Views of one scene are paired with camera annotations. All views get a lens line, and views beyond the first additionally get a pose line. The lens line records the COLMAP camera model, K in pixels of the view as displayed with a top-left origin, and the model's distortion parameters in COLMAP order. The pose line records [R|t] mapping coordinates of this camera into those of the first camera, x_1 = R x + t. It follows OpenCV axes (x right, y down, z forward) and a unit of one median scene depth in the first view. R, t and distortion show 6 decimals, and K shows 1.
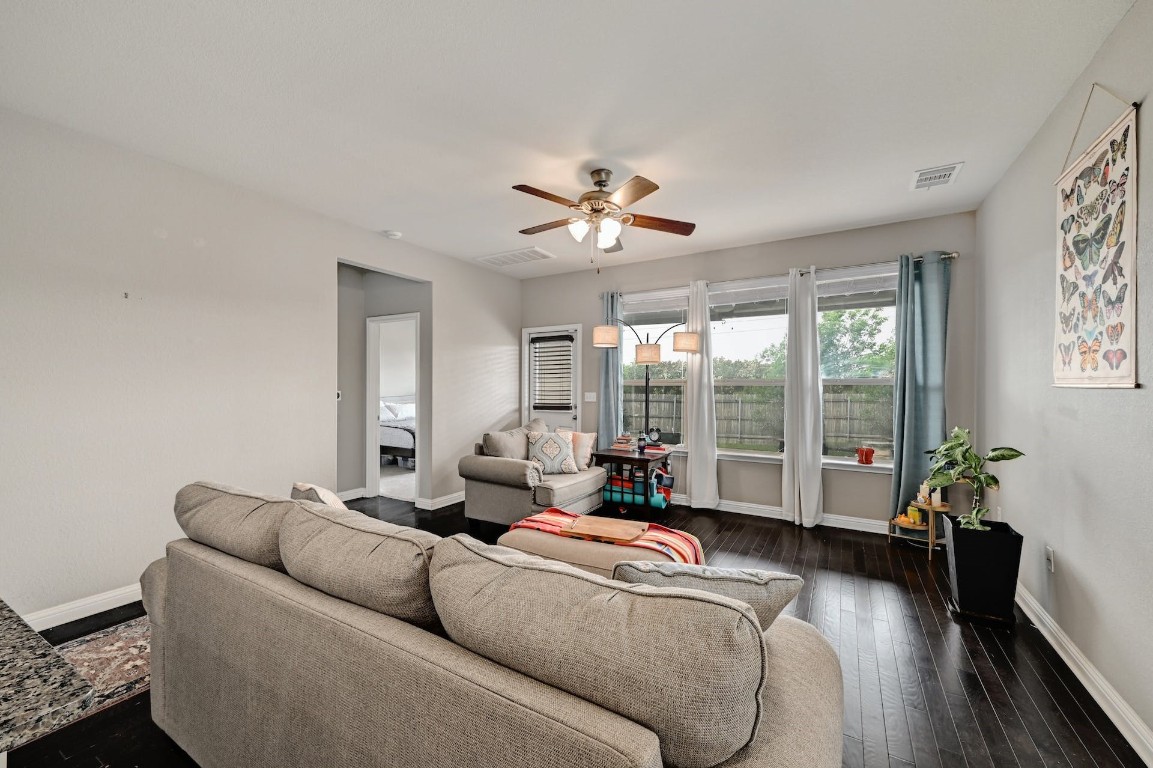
lens RADIAL K [[447.3, 0, 580.3], [0, 447.3, 380.3], [0, 0, 1]] dist [-0.008848, 0.001301]
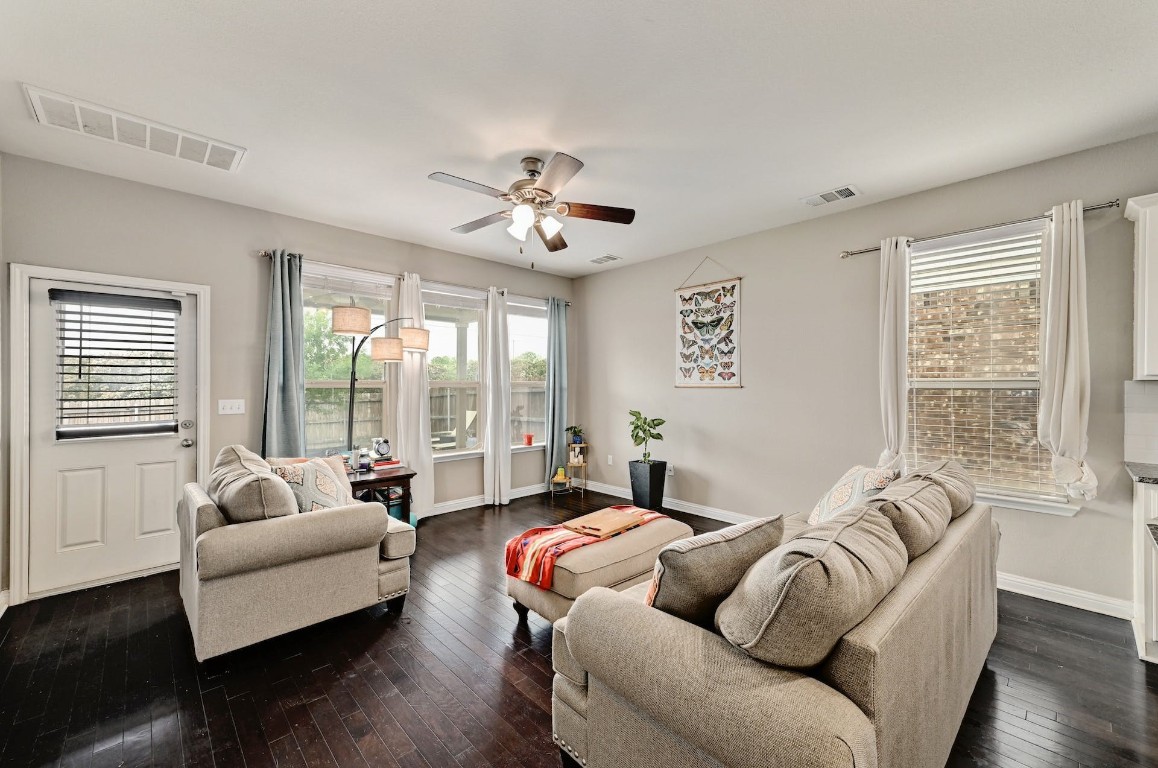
lens RADIAL K [[449.2, 0, 585.5], [0, 449.2, 386.6], [0, 0, 1]] dist [-0.008848, 0.001301]
pose [[0.262577, -0.001032, 0.964911, -1.133692], [-0.008841, 0.999955, 0.003476, 0.007515], [-0.964871, -0.009443, 0.262556, 0.877710]]
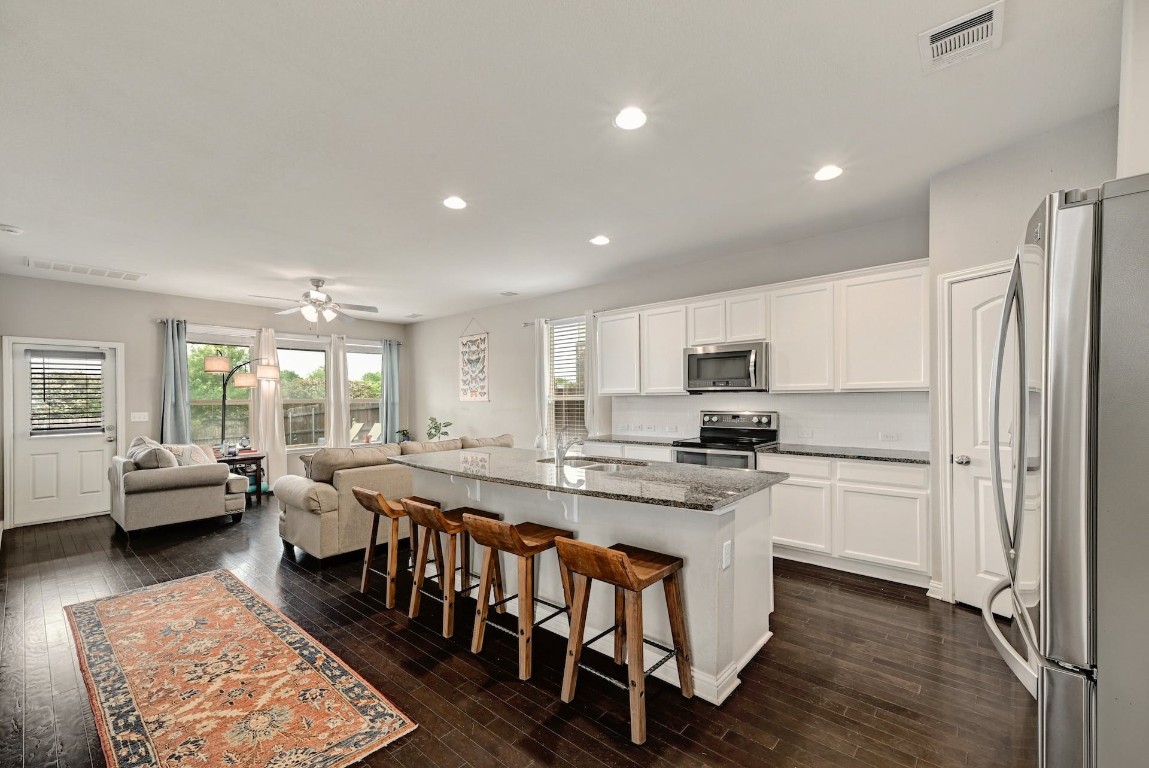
lens RADIAL K [[445.7, 0, 579.5], [0, 445.7, 405.6], [0, 0, 1]] dist [-0.008848, 0.001301]
pose [[0.150967, -0.013097, 0.988452, -2.049264], [0.002151, 0.999914, 0.012921, 0.002946], [-0.988537, 0.000175, 0.150982, -0.357627]]
